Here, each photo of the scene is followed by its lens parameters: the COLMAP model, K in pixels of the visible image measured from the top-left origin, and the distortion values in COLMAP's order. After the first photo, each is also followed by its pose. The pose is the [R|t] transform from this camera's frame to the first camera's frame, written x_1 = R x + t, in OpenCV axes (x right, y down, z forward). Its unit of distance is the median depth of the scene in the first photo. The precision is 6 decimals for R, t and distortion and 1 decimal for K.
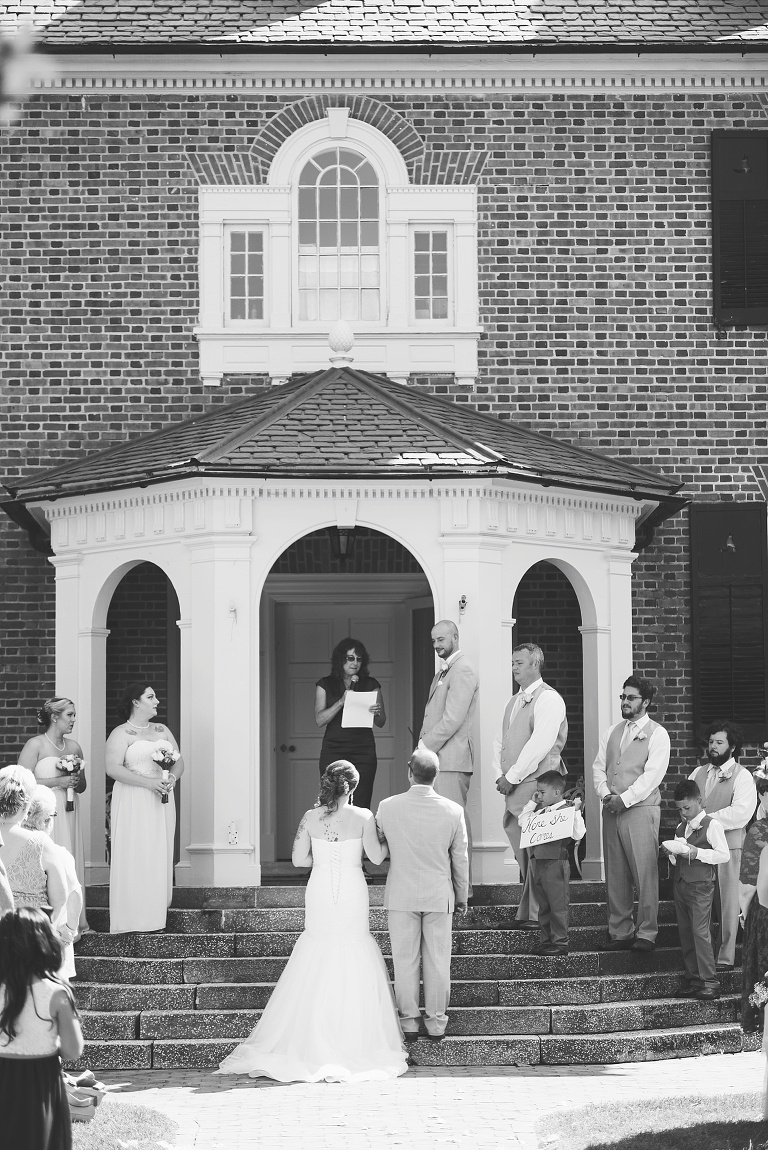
lens RADIAL K [[2816.0, 0, 384.0], [0, 2816.0, 575.0], [0, 0, 1]] dist [0.105895, 0.079756]
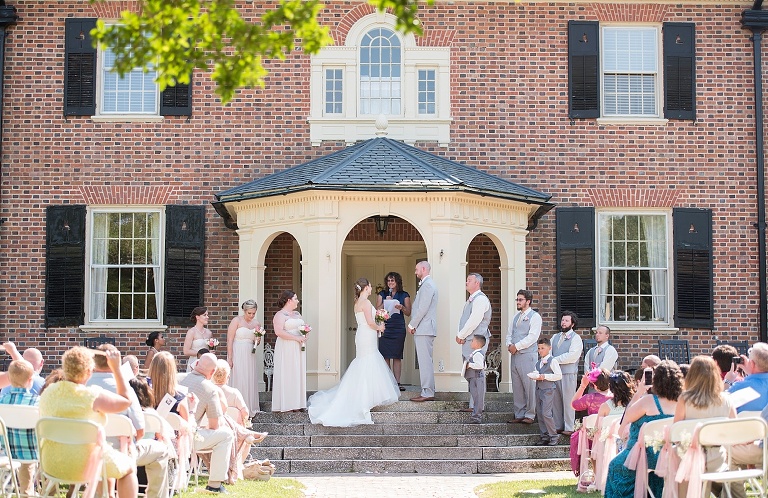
lens RADIAL K [[1607.4, 0, 384.0], [0, 1607.4, 249.0], [0, 0, 1]] dist [-0.044950, -0.087929]
pose [[0.999936, 0.008720, -0.007161, -0.004448], [-0.008774, 0.999933, -0.007603, 0.013601], [0.007094, 0.007666, 0.999945, -0.133768]]
